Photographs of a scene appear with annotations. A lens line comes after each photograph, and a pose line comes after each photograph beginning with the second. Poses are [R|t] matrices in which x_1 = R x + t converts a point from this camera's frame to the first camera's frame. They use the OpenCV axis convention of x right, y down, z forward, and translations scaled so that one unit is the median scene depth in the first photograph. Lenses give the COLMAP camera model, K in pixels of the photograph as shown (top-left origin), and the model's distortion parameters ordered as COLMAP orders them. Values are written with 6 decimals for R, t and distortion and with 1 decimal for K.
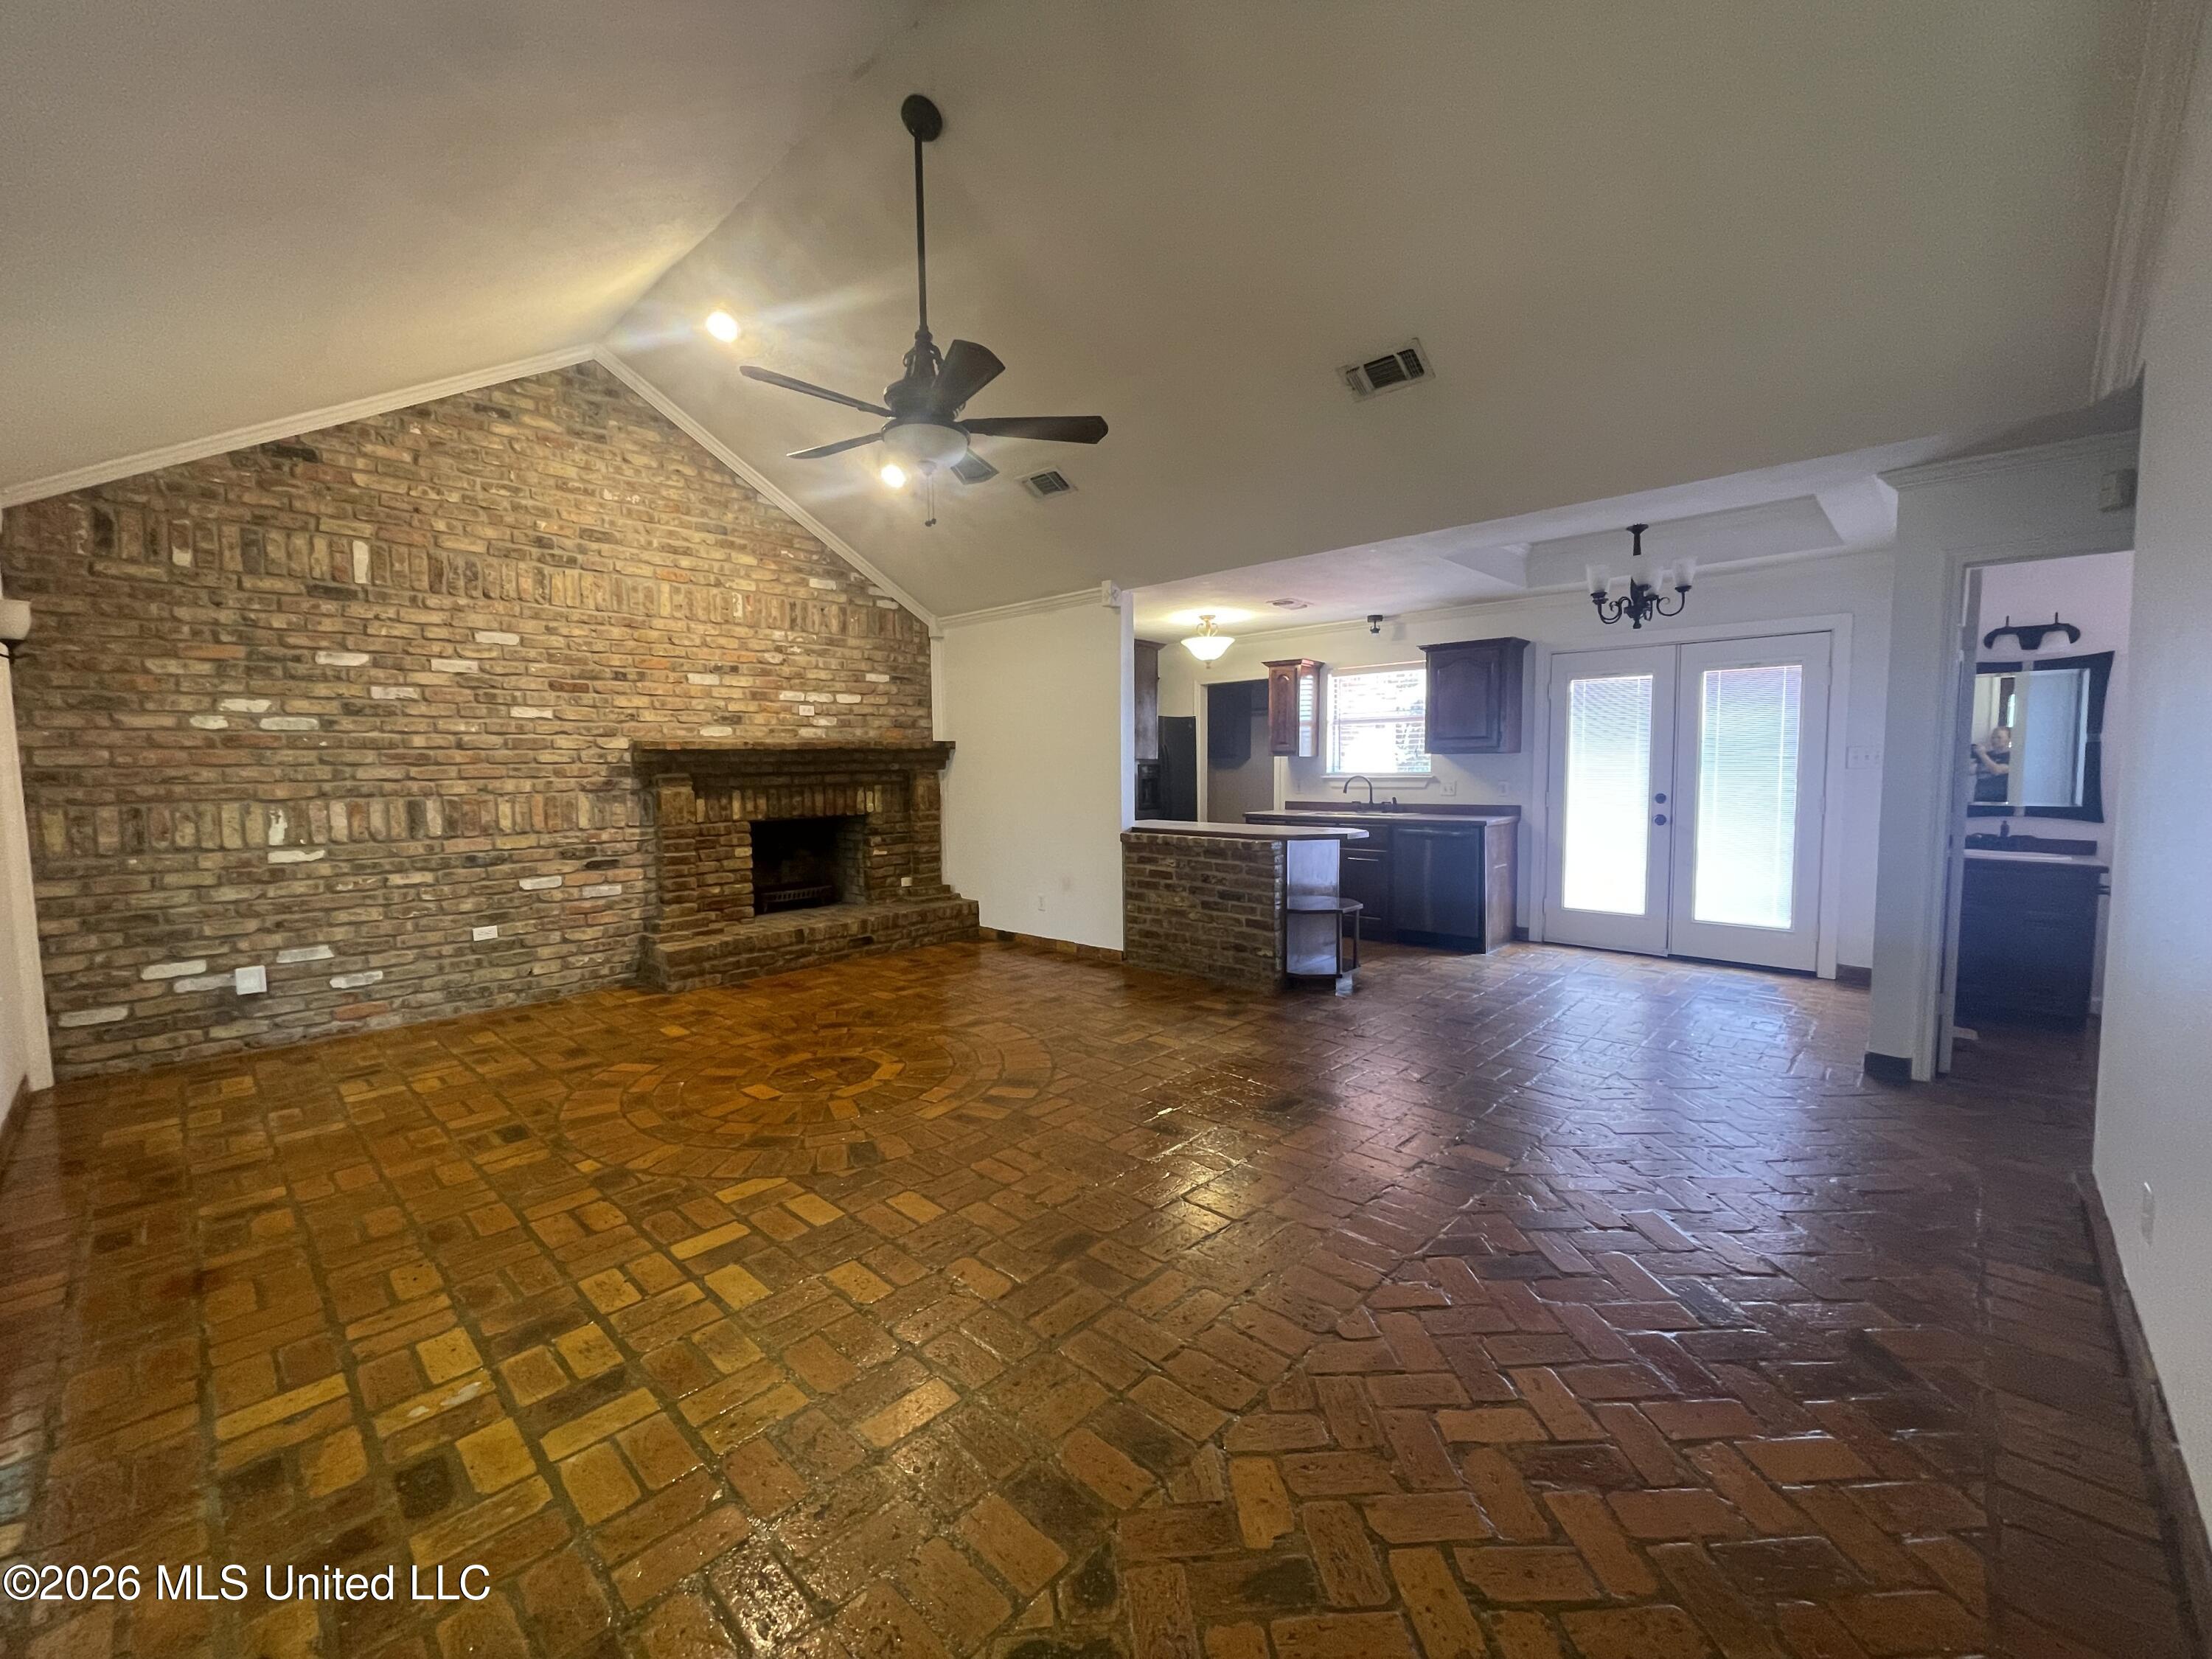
lens RADIAL K [[896.4, 0, 1106.0], [0, 896.4, 829.5], [0, 0, 1]] dist [-0.004294, 0.000361]
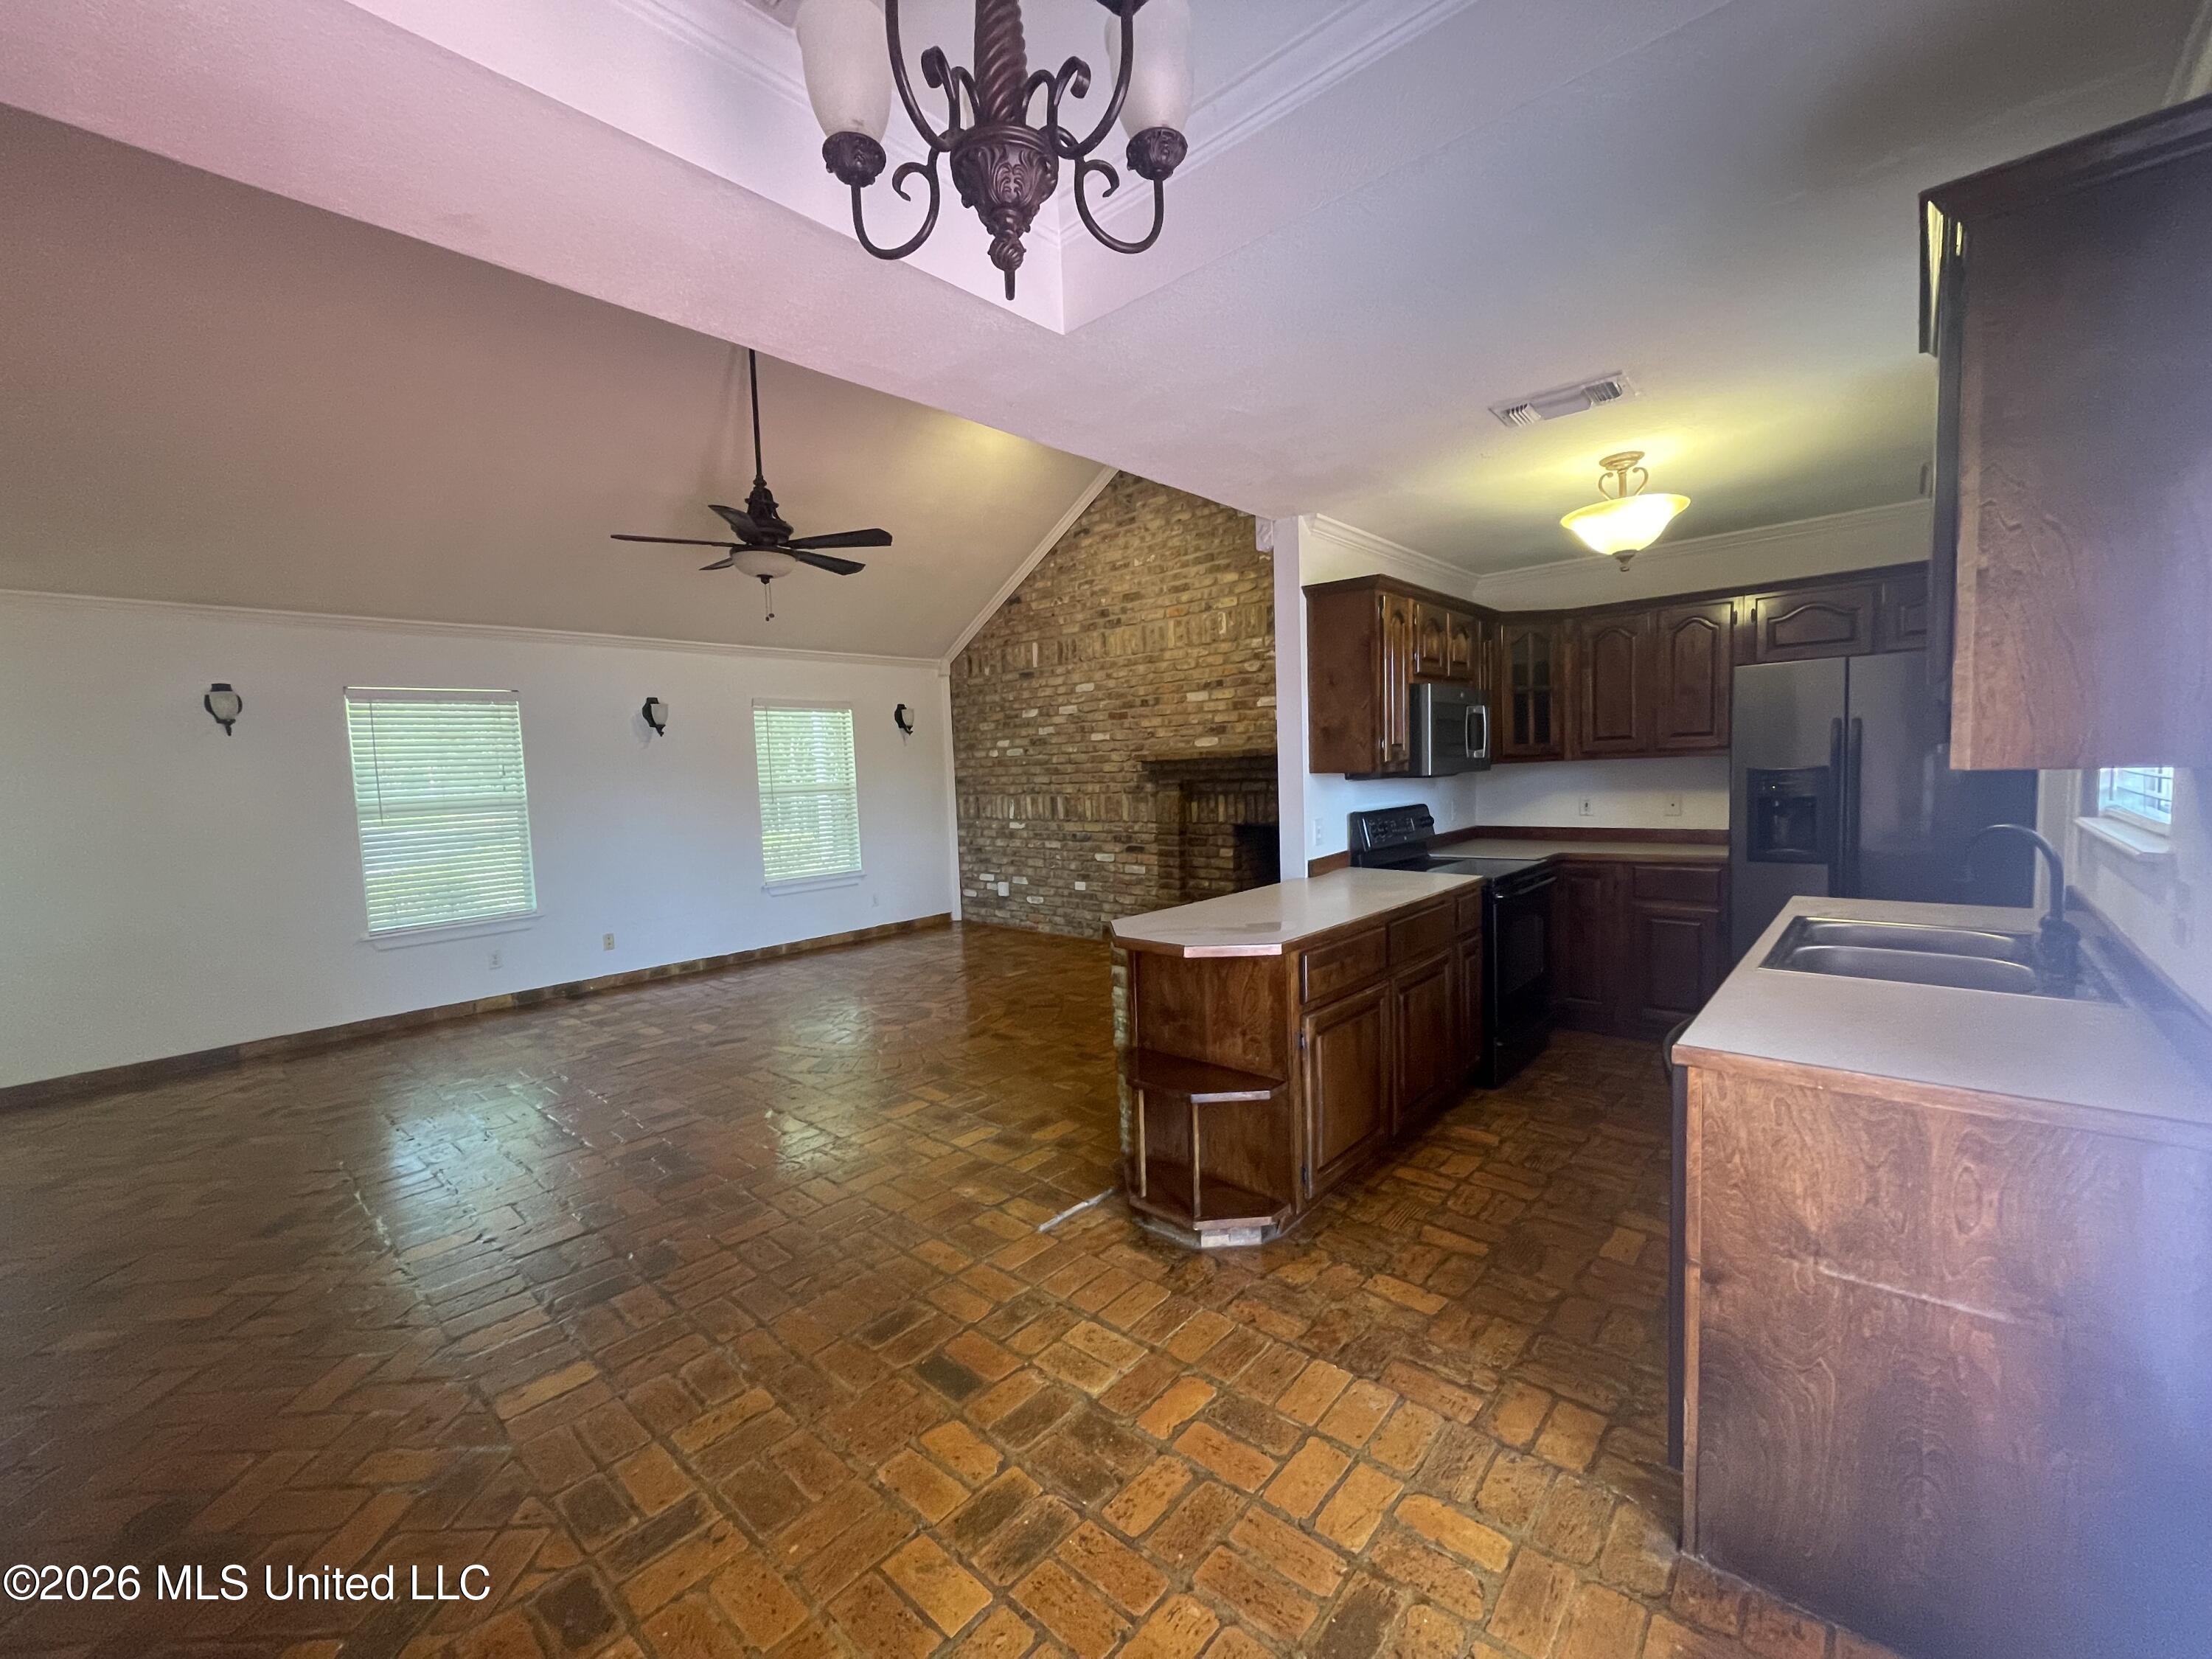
lens RADIAL K [[896.4, 0, 1106.0], [0, 896.4, 829.5], [0, 0, 1]] dist [-0.004294, 0.000361]
pose [[0.027446, 0.081422, -0.996302, 0.812550], [-0.036740, 0.996086, 0.080392, -0.102738], [0.998948, 0.034398, 0.030330, 1.008693]]
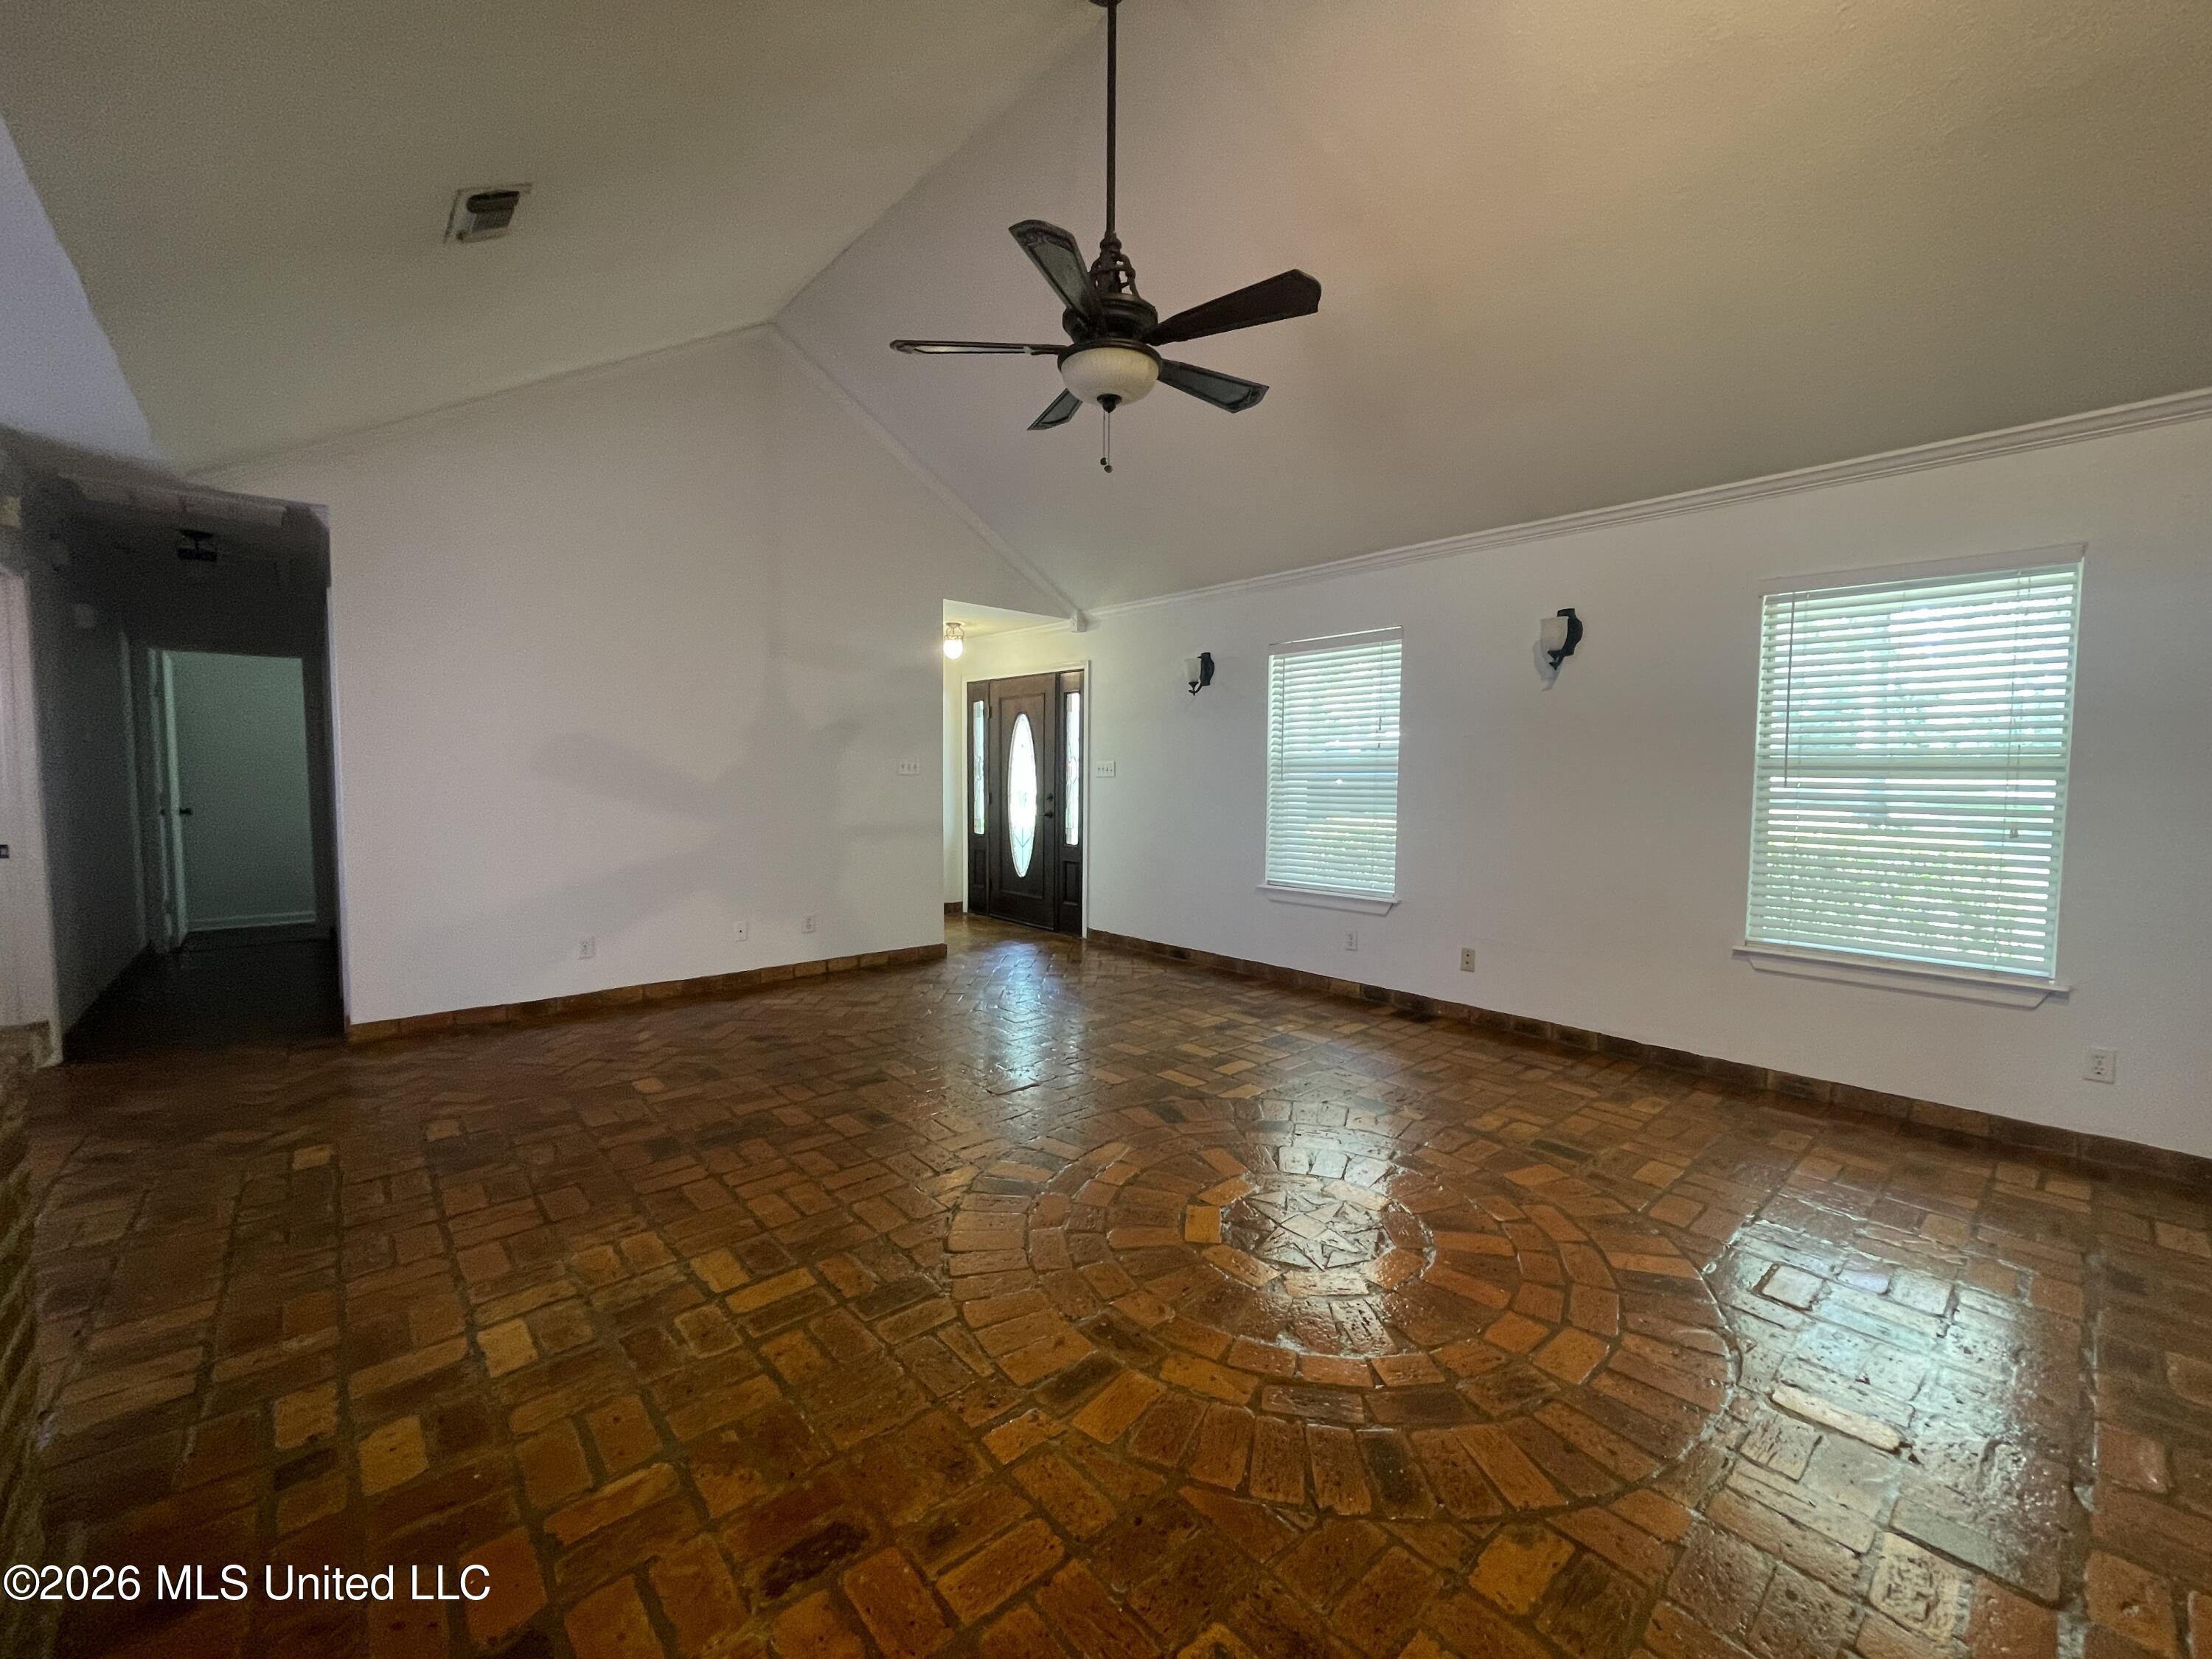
lens RADIAL K [[896.4, 0, 1106.0], [0, 896.4, 829.5], [0, 0, 1]] dist [-0.004294, 0.000361]
pose [[-0.996394, 0.003081, 0.084794, -0.182103], [0.014976, 0.990037, 0.140007, -0.083744], [-0.083518, 0.140772, -0.986513, 1.278322]]
